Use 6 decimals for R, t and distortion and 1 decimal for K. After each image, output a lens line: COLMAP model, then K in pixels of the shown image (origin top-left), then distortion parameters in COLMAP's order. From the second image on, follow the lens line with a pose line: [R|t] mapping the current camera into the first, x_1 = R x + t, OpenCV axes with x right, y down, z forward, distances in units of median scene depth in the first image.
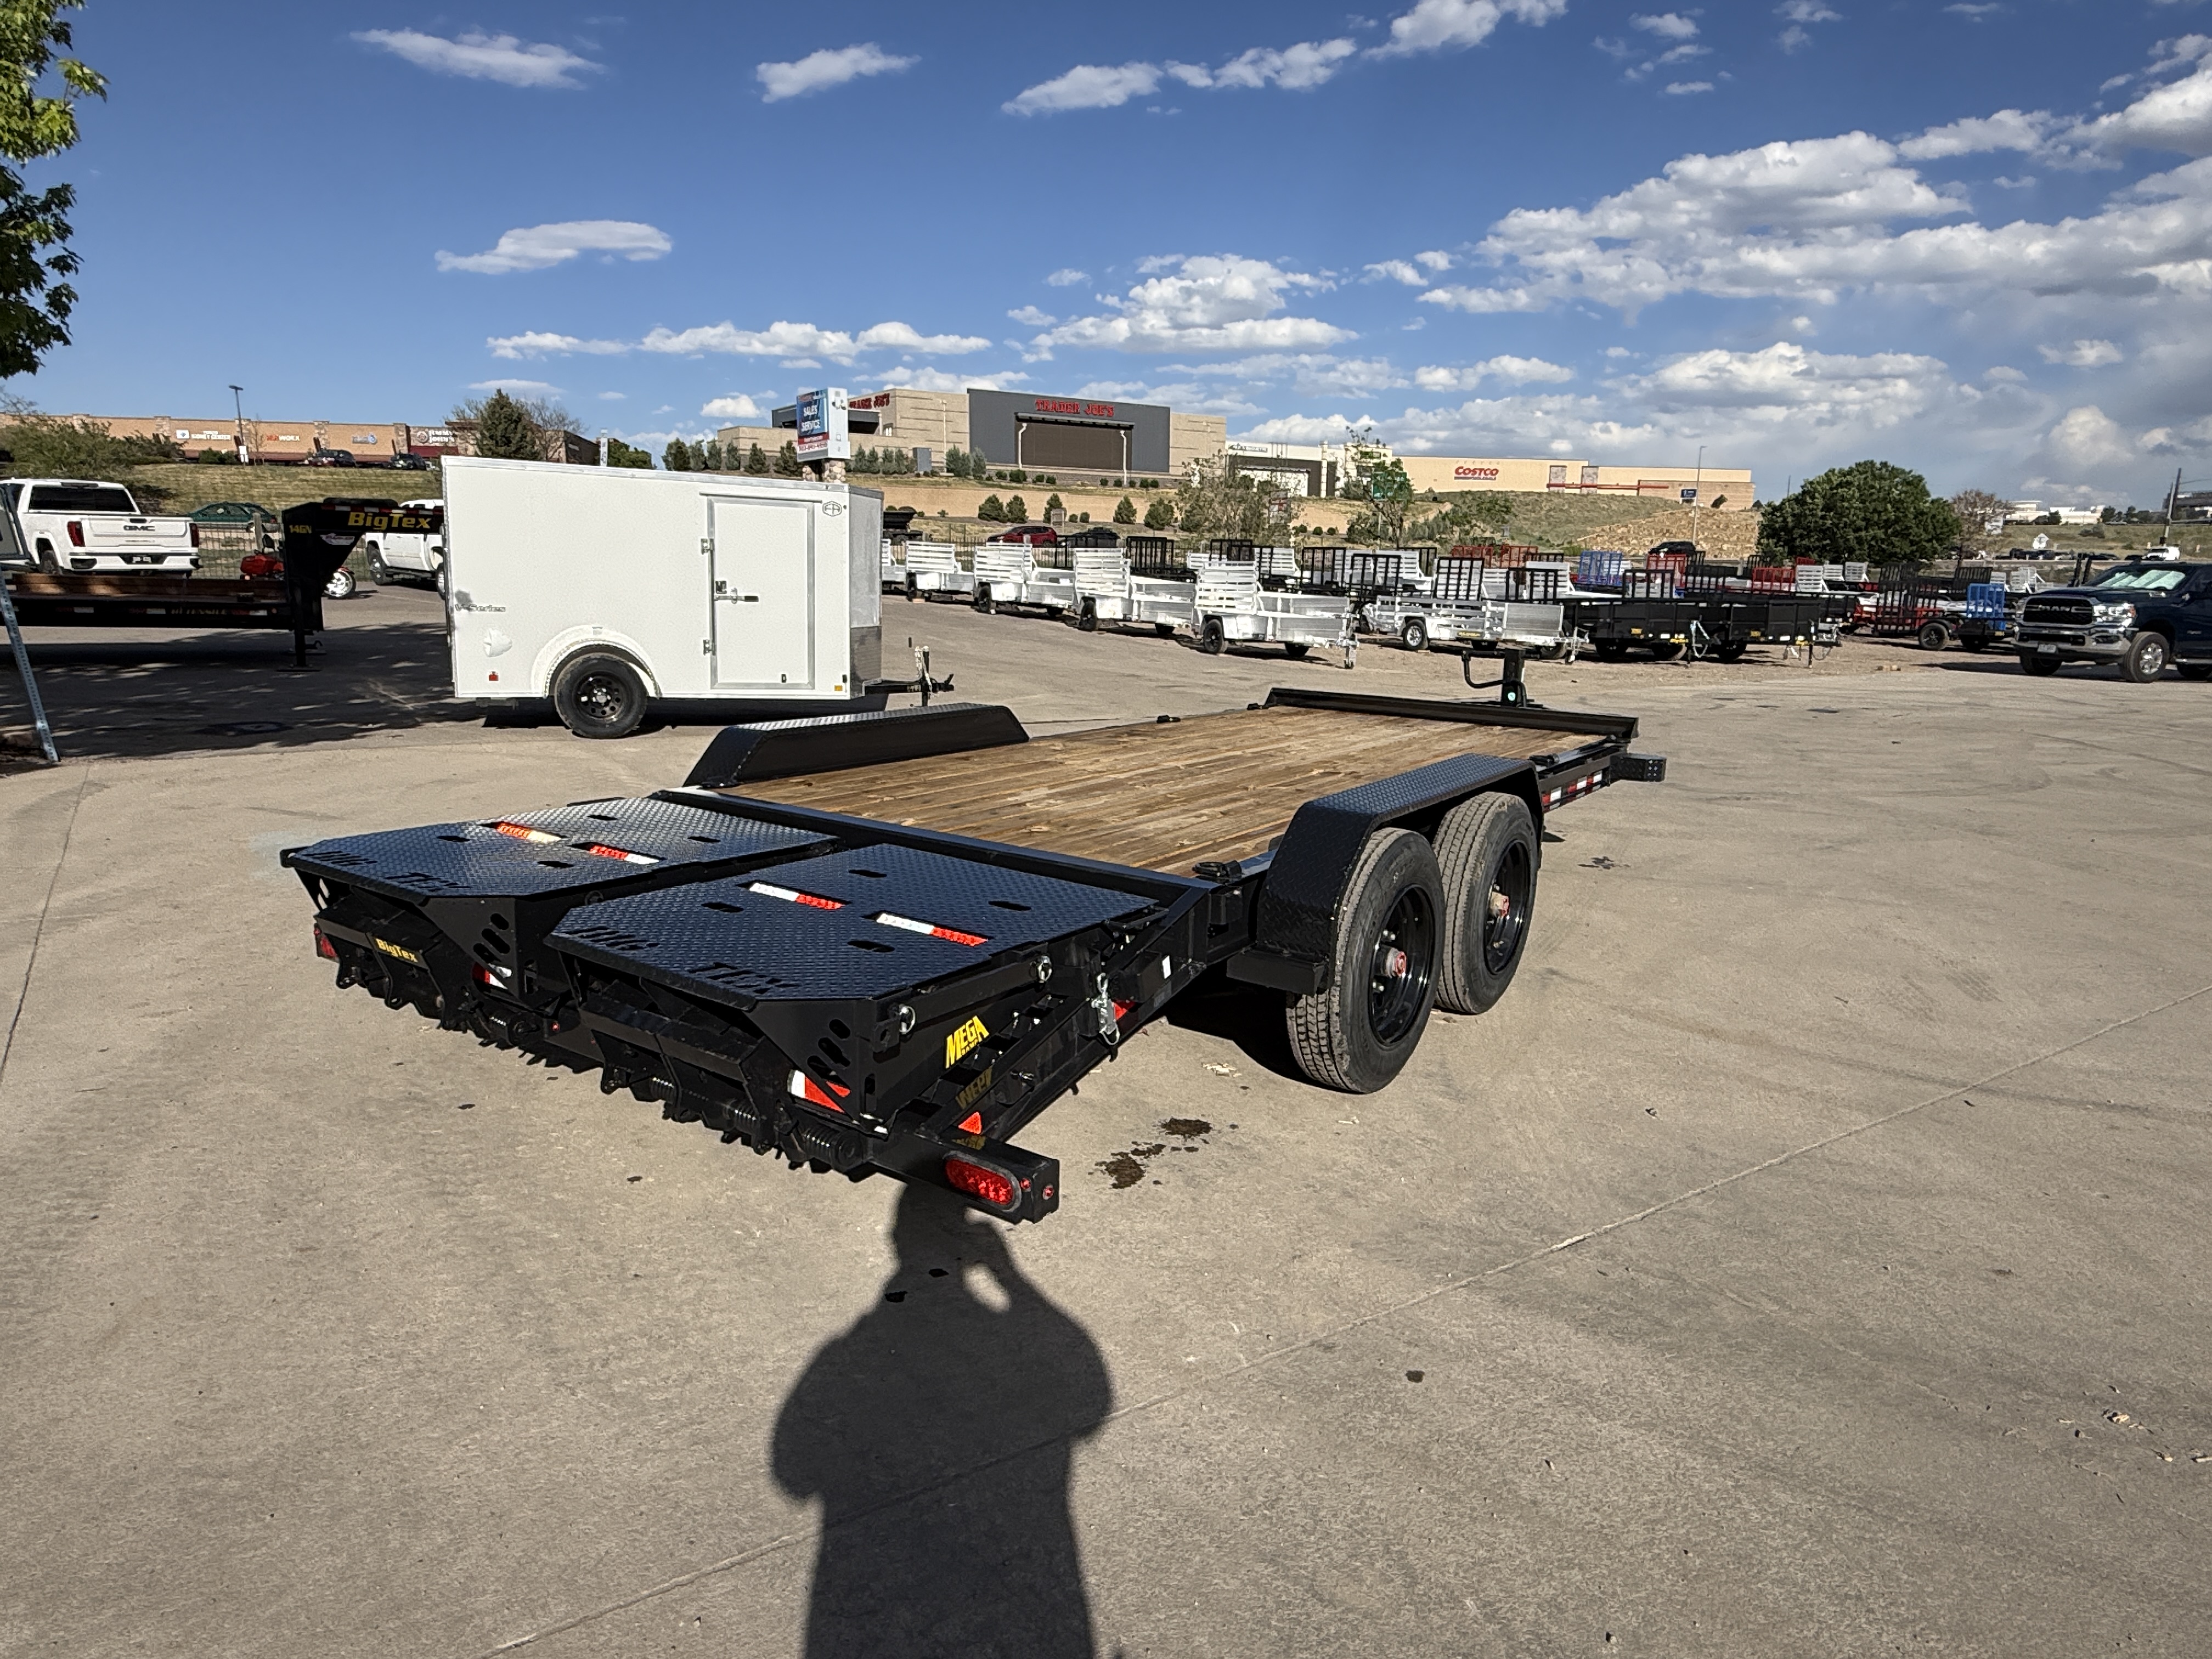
lens RADIAL K [[1335.7, 0, 1110.7], [0, 1335.7, 840.4], [0, 0, 1]] dist [-0.002332, 0.002336]
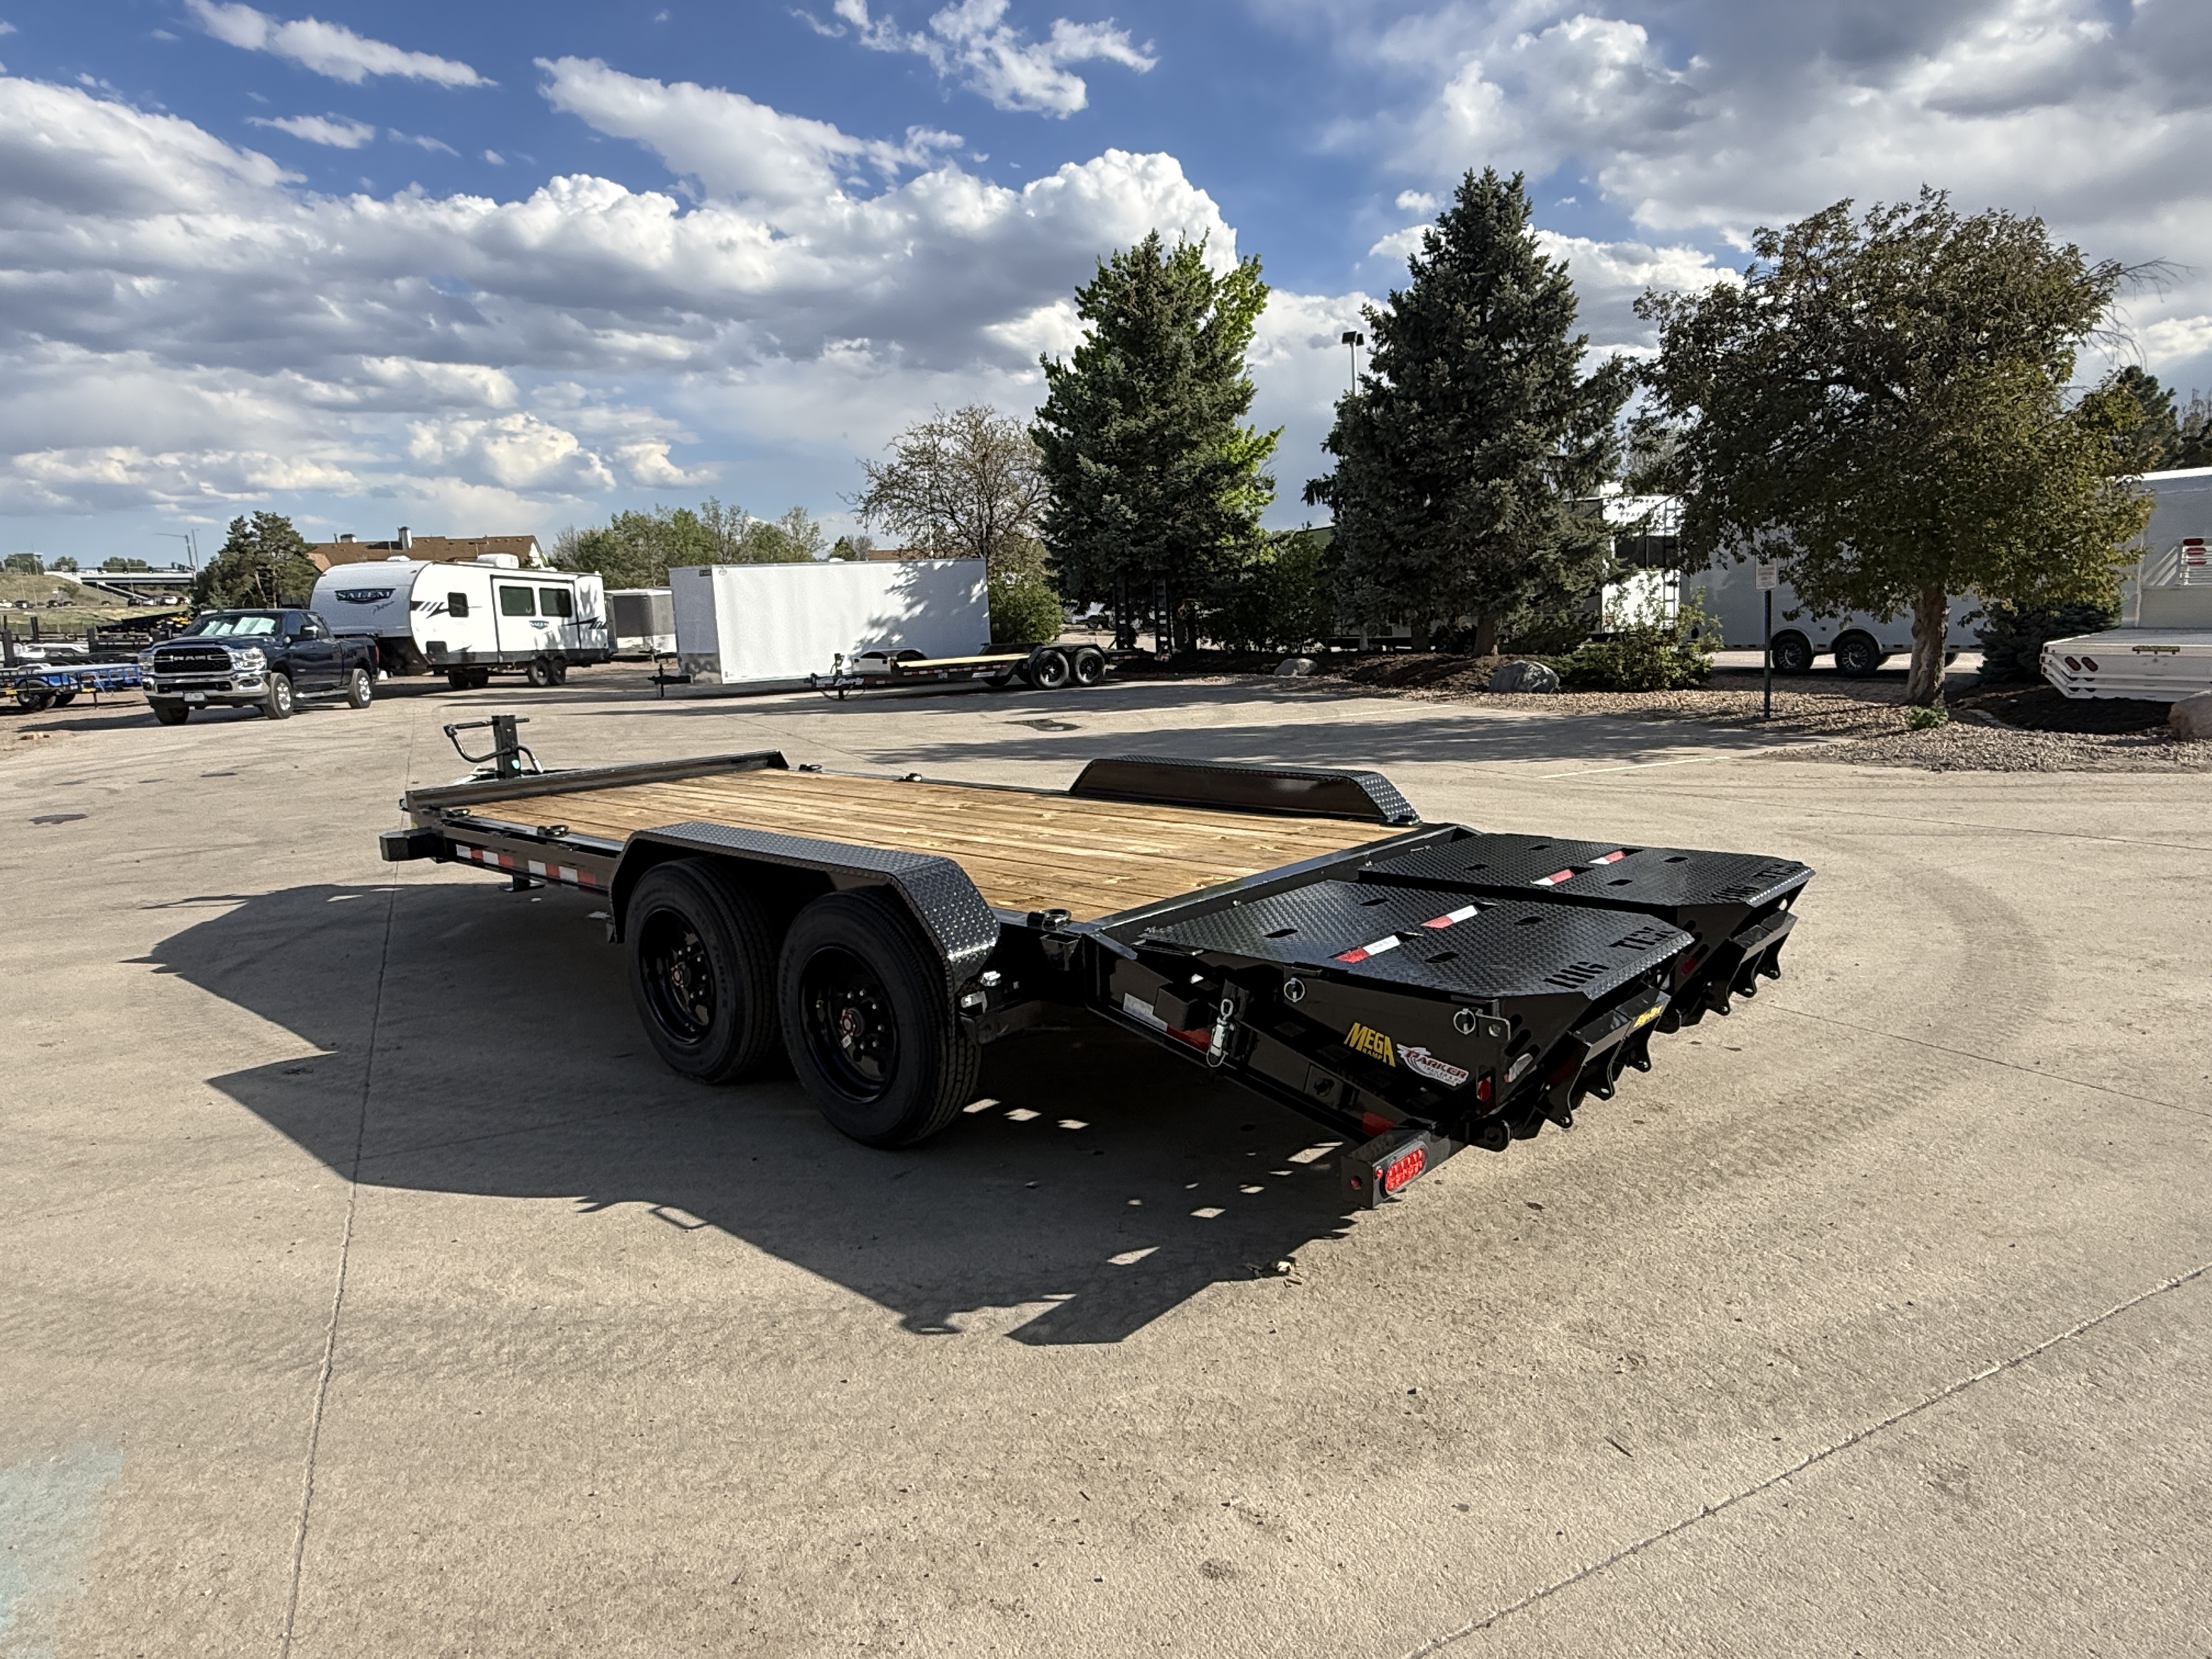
lens RADIAL K [[1335.7, 0, 1108.4], [0, 1335.7, 830.8], [0, 0, 1]] dist [-0.002332, 0.002336]
pose [[0.134084, -0.192772, 0.972039, -0.224711], [0.233236, 0.959480, 0.158109, -0.044748], [-0.963132, 0.205515, 0.173612, 0.172554]]
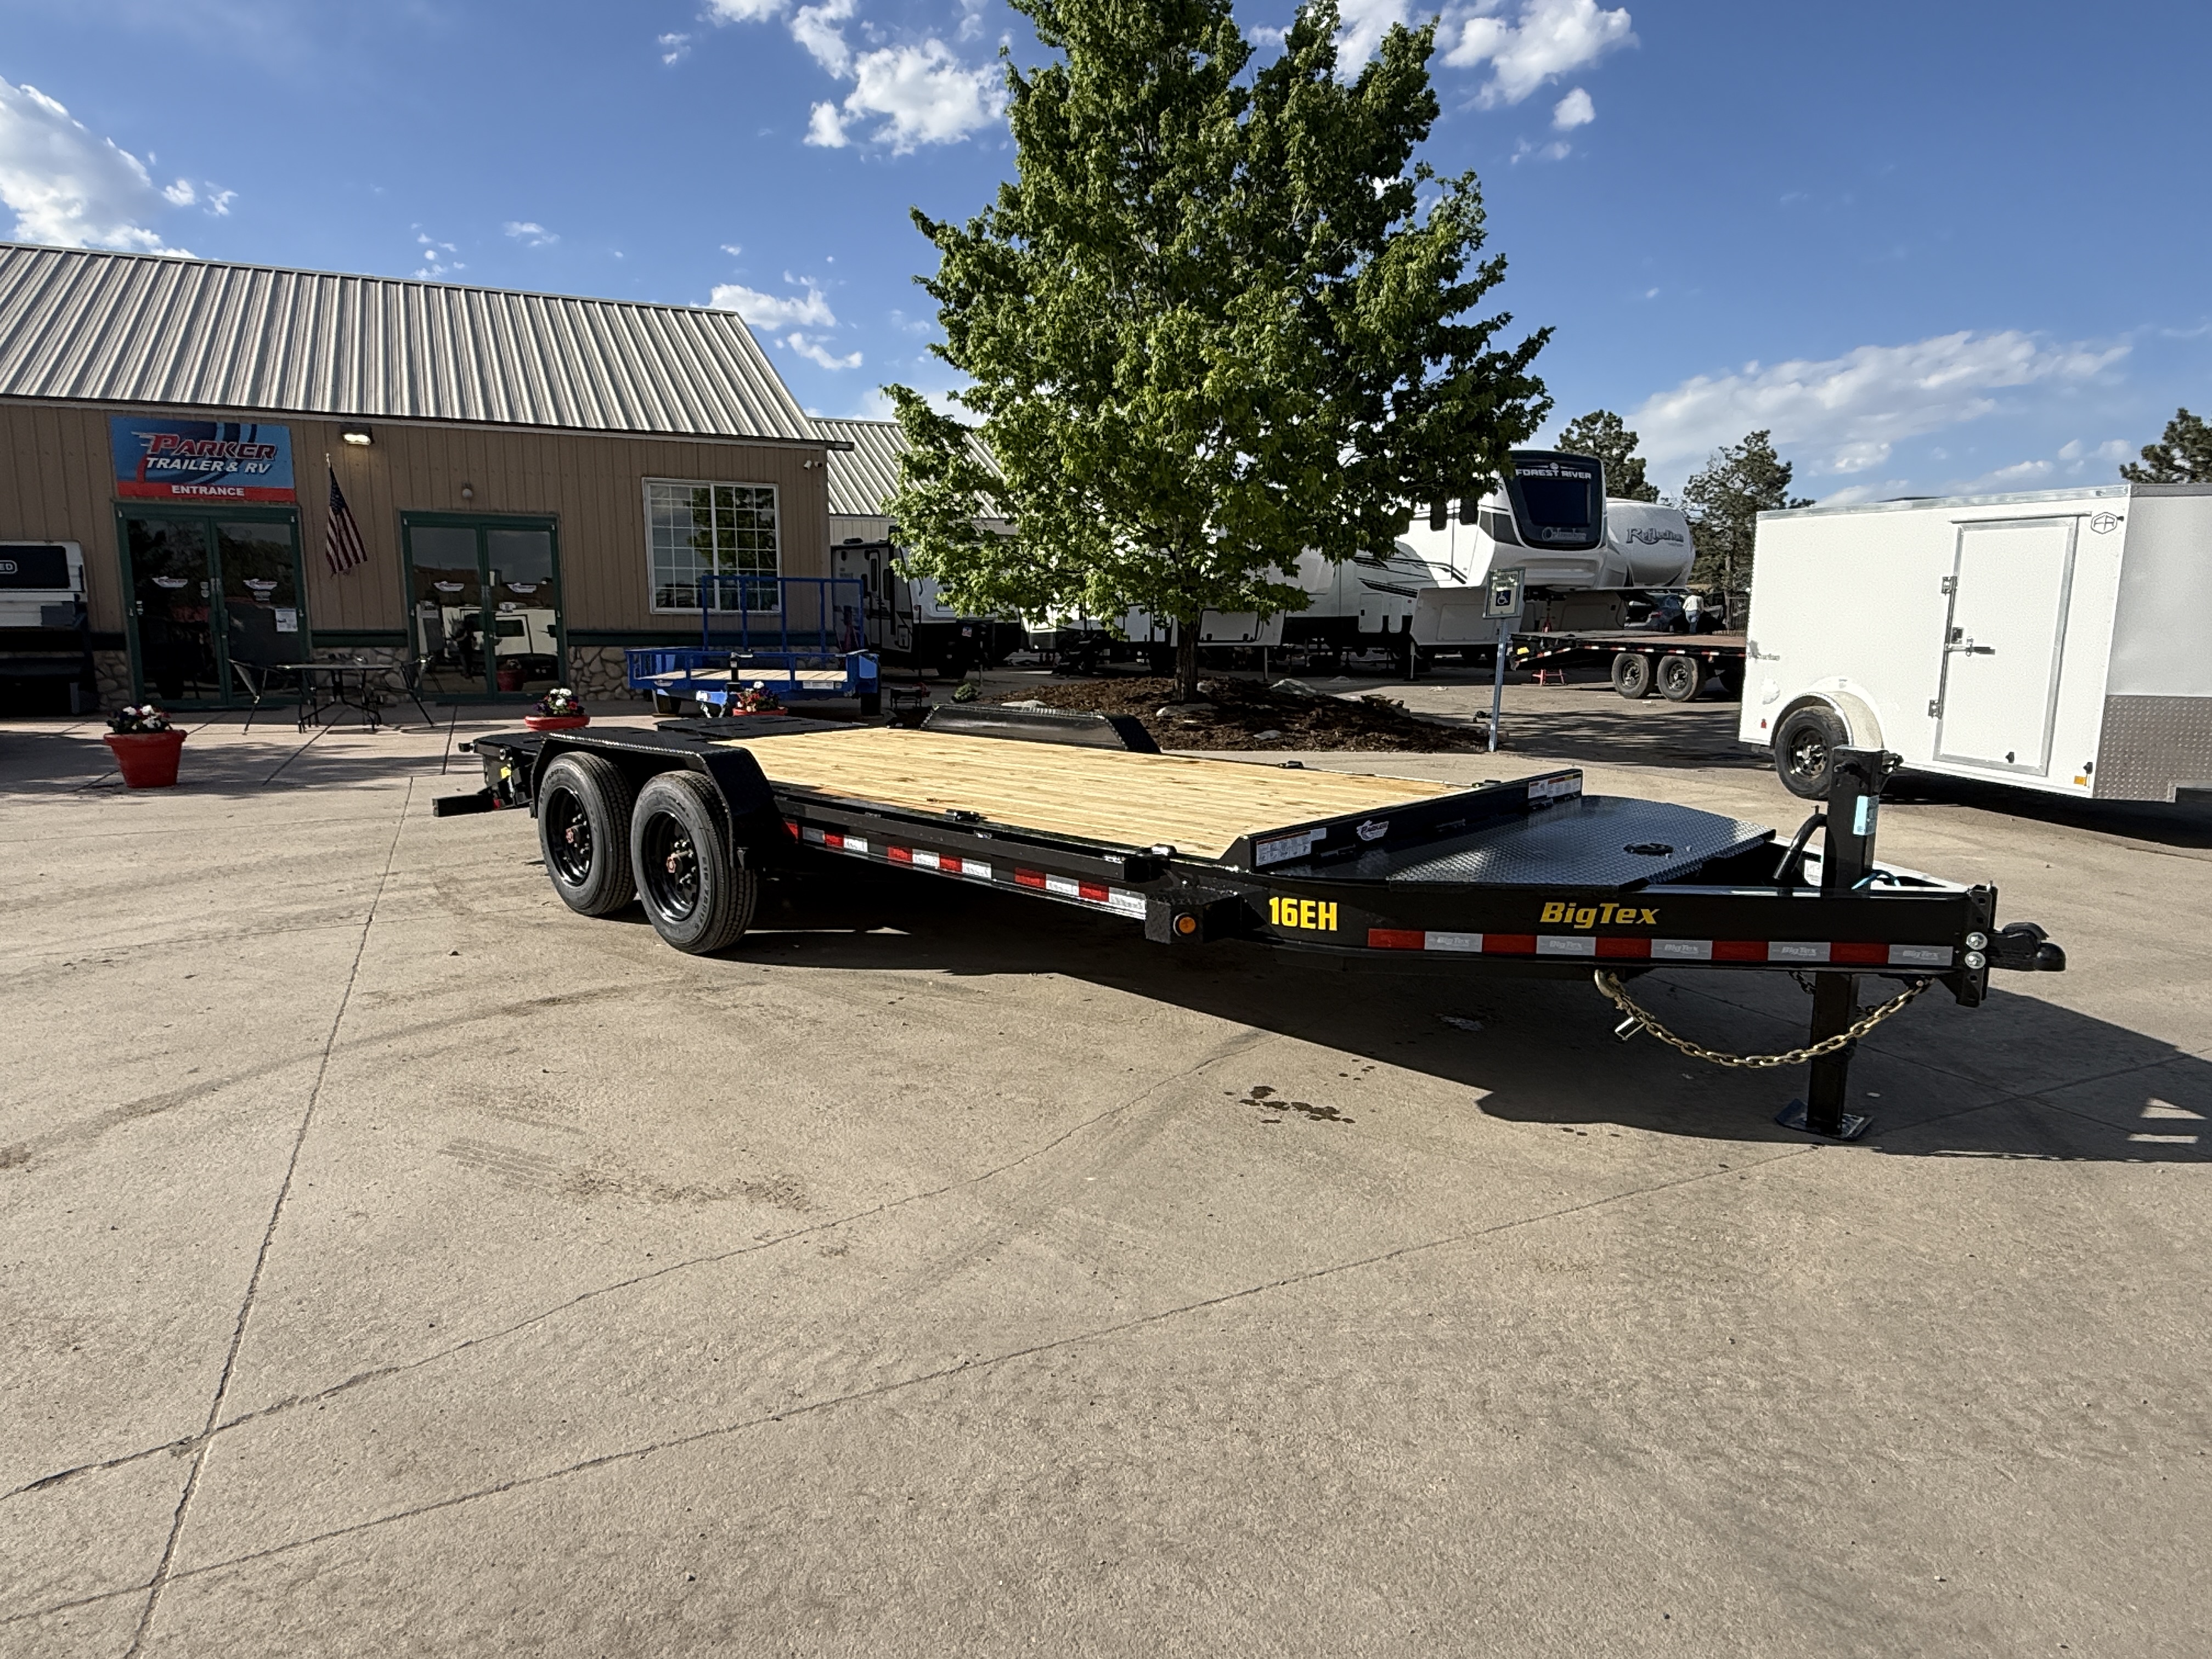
lens RADIAL K [[1335.7, 0, 1109.9], [0, 1335.7, 851.0], [0, 0, 1]] dist [-0.002332, 0.002336]
pose [[-0.170622, 0.148469, -0.974087, 0.298024], [-0.198602, 0.963112, 0.181584, -0.055631], [0.965114, 0.224438, -0.134842, 0.327769]]
